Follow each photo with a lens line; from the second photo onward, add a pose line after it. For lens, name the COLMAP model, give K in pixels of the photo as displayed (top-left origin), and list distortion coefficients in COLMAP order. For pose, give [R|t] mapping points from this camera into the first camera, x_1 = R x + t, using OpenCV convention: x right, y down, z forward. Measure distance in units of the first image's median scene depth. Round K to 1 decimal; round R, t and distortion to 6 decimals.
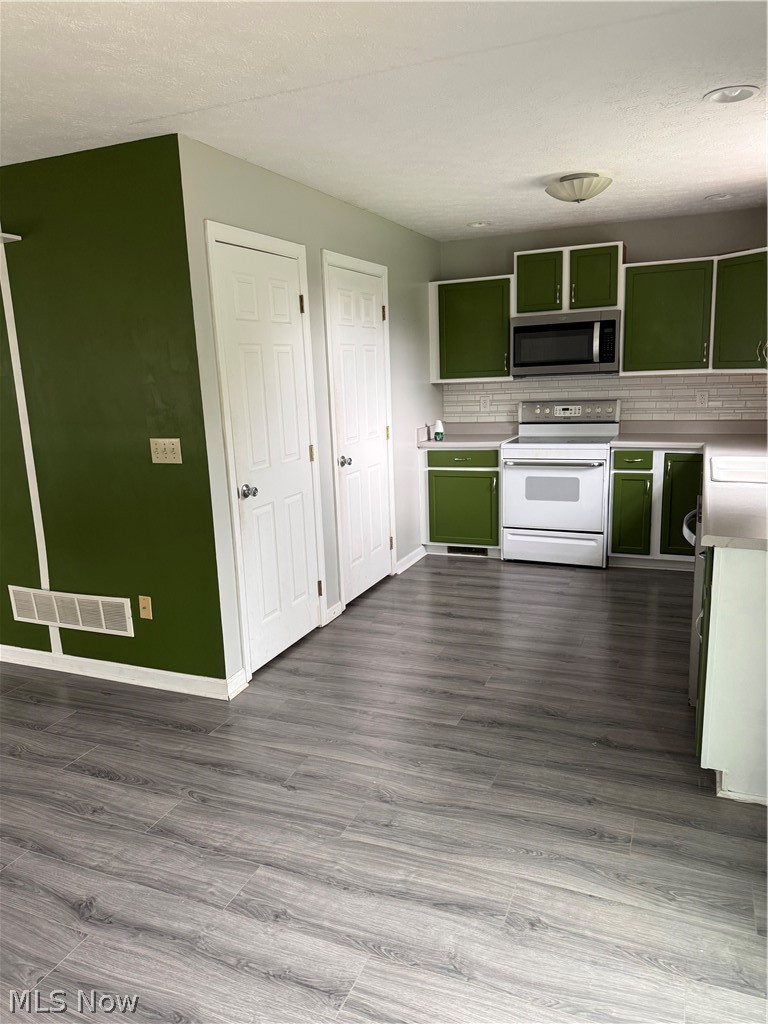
lens RADIAL K [[723.1, 0, 380.6], [0, 723.1, 517.1], [0, 0, 1]] dist [0.016399, -0.003287]
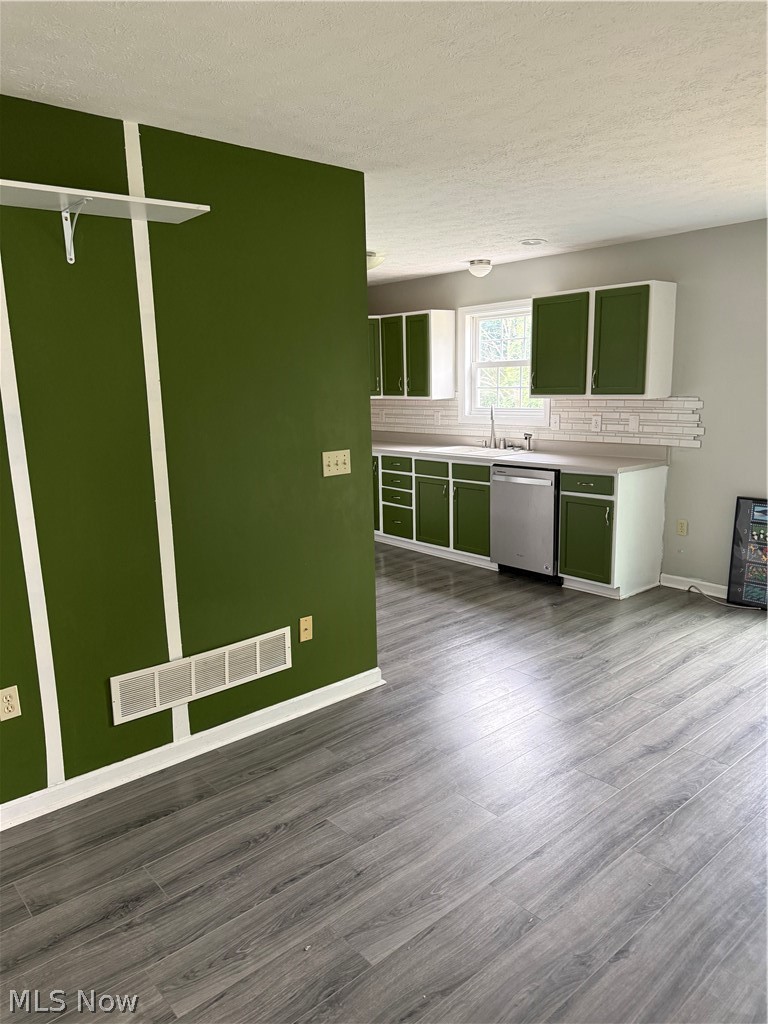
lens RADIAL K [[717.2, 0, 384.0], [0, 717.2, 512.0], [0, 0, 1]] dist [0.057228, -0.045934]
pose [[0.433464, -0.133086, 0.891290, -0.770084], [0.184872, 0.981132, 0.056592, -0.044116], [-0.882004, 0.140244, 0.449889, 0.313648]]
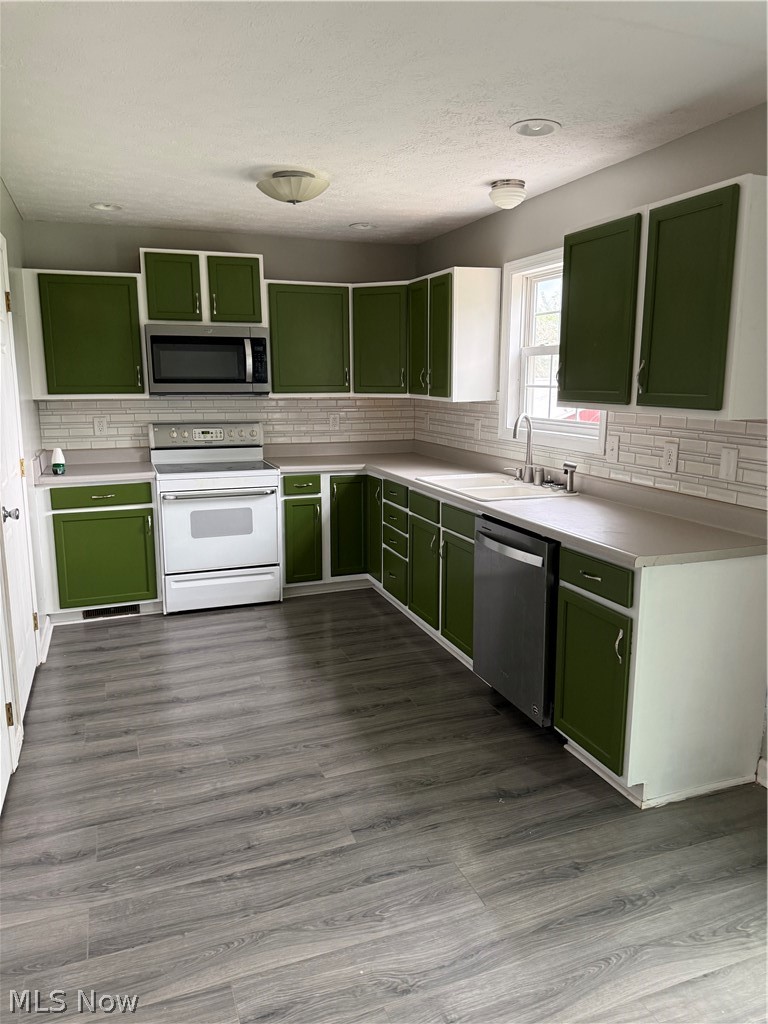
lens RADIAL K [[722.3, 0, 385.9], [0, 722.3, 503.2], [0, 0, 1]] dist [0.010807, -0.003451]
pose [[0.713827, -0.084398, 0.695218, -0.232206], [0.111759, 0.993718, 0.005885, -0.046397], [-0.691348, 0.073496, 0.718775, 0.233734]]
